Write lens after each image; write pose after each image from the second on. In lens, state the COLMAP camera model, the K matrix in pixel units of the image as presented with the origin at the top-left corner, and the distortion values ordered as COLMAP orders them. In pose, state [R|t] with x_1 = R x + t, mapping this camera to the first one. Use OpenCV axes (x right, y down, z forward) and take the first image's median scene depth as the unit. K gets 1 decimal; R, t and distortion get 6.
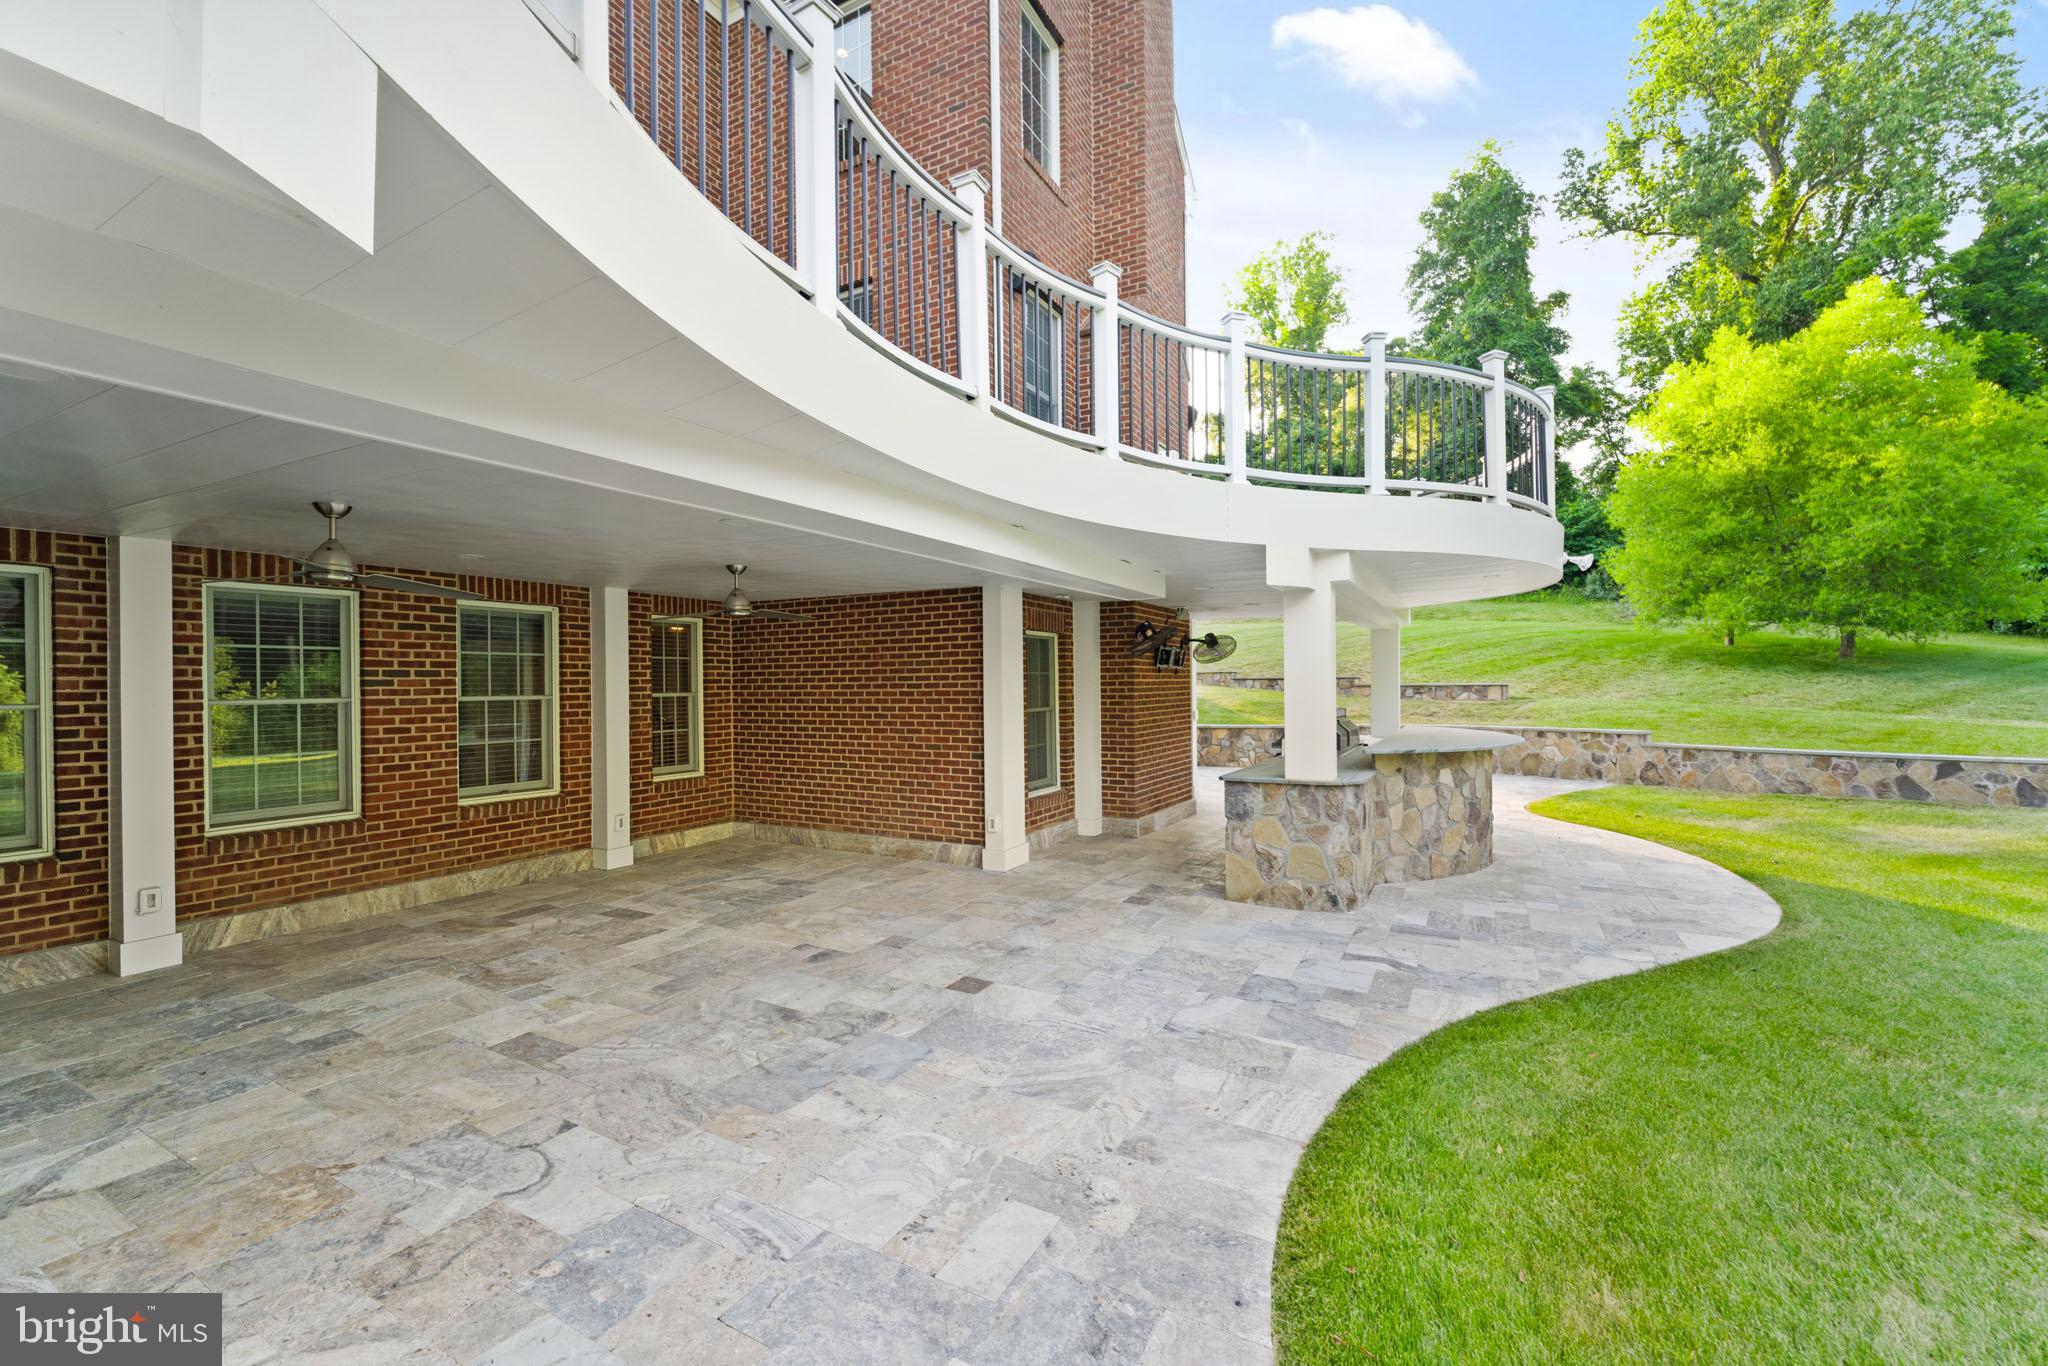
lens RADIAL K [[839.7, 0, 958.3], [0, 839.7, 678.8], [0, 0, 1]] dist [-0.000071, 0.000182]
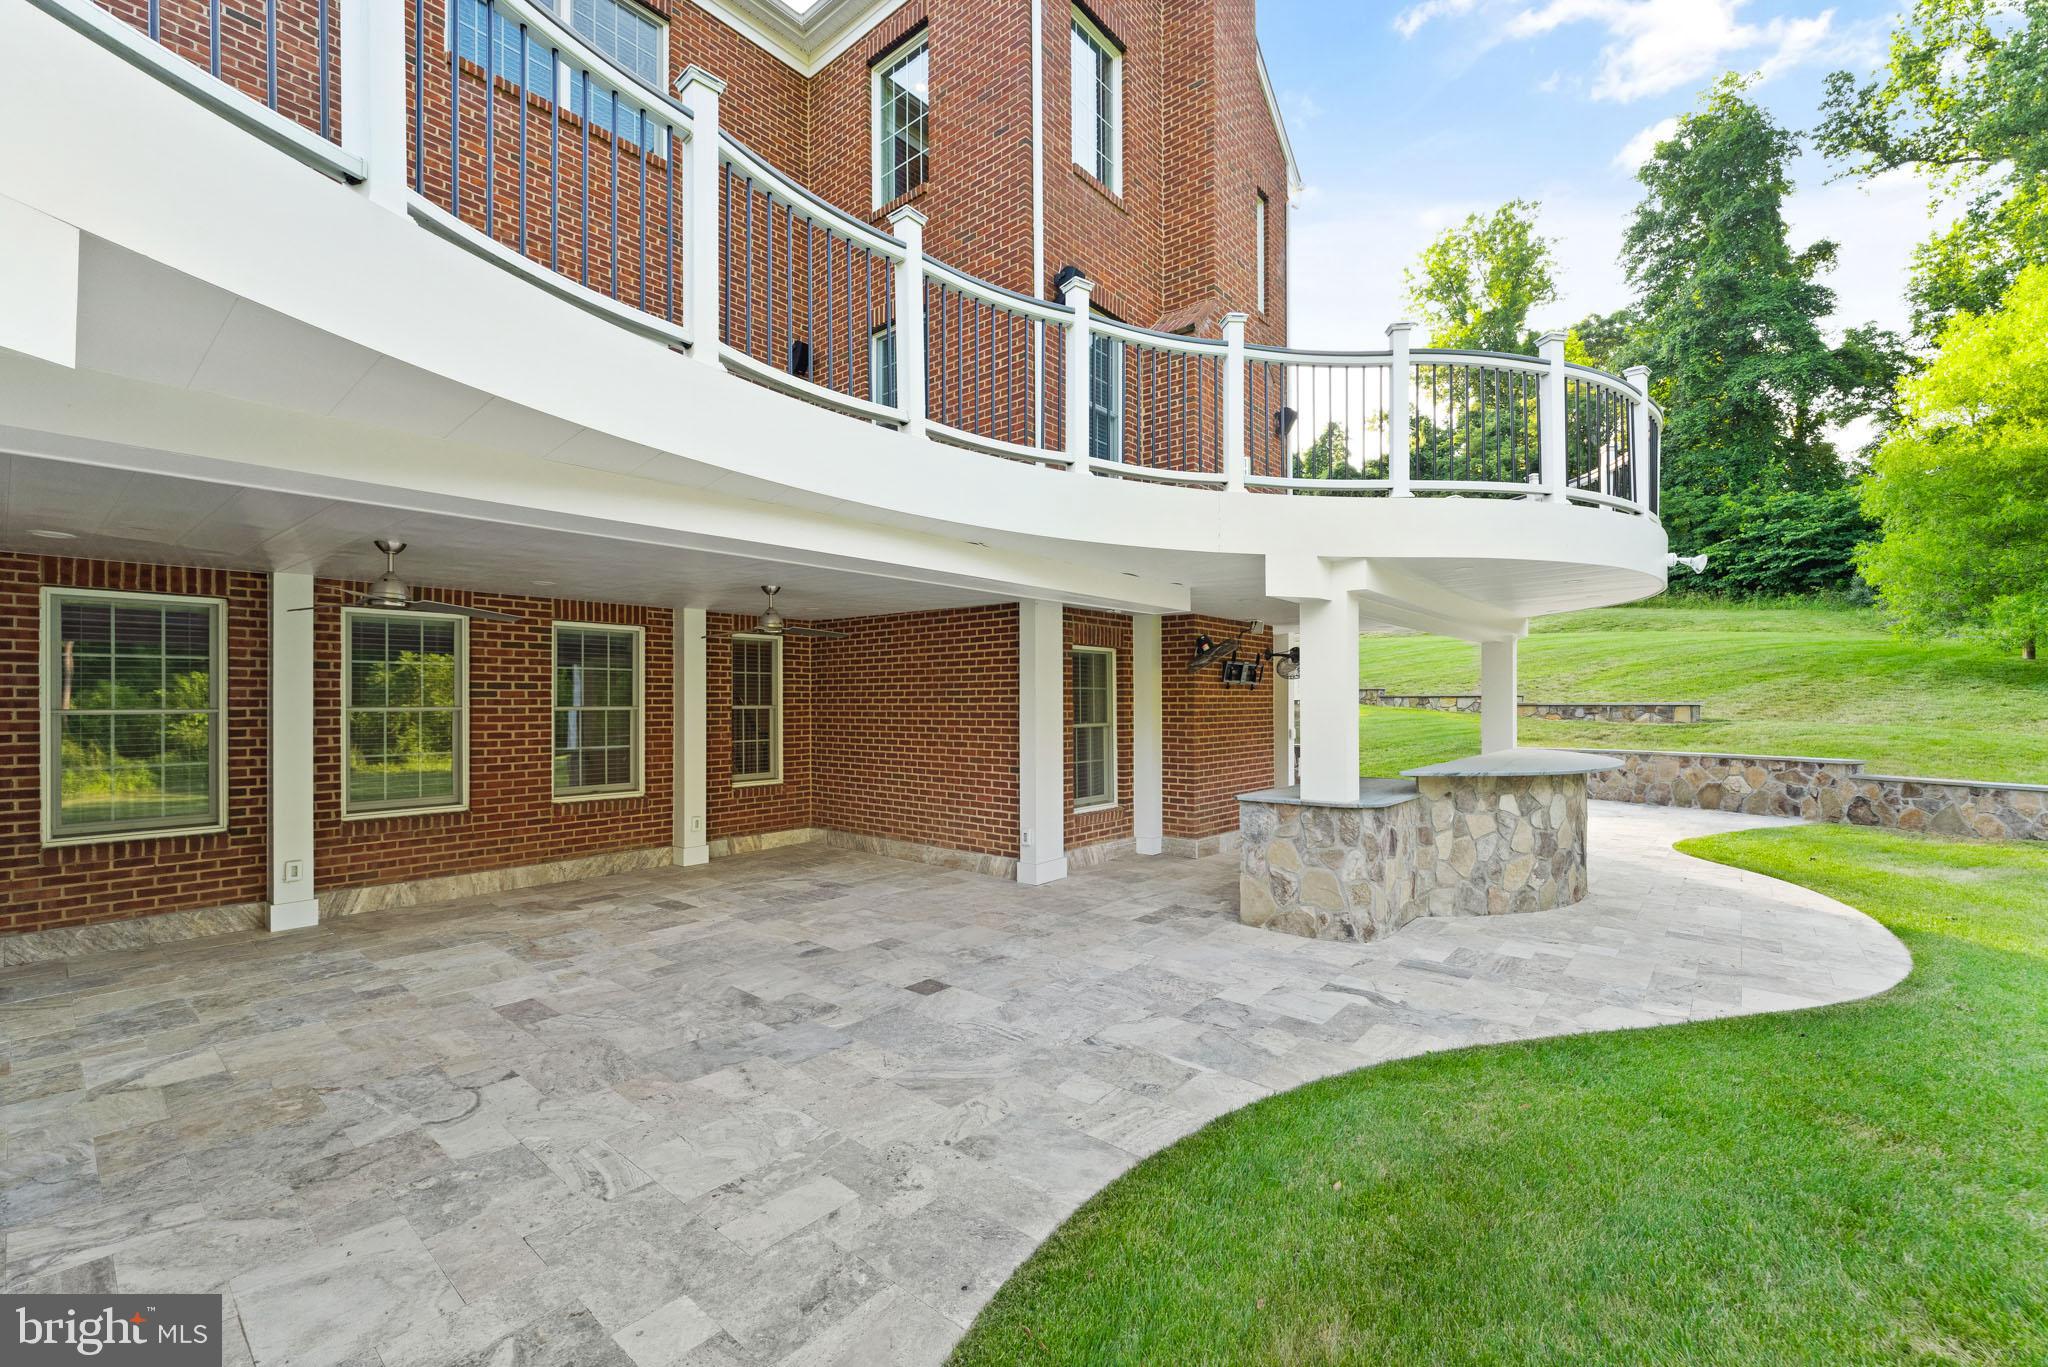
lens RADIAL K [[839.7, 0, 954.0], [0, 839.7, 695.4], [0, 0, 1]] dist [-0.000071, 0.000182]
pose [[0.981297, 0.005825, -0.192411, 0.144636], [-0.005683, 0.999983, 0.001288, 0.001355], [0.192415, -0.000170, 0.981314, -0.007818]]
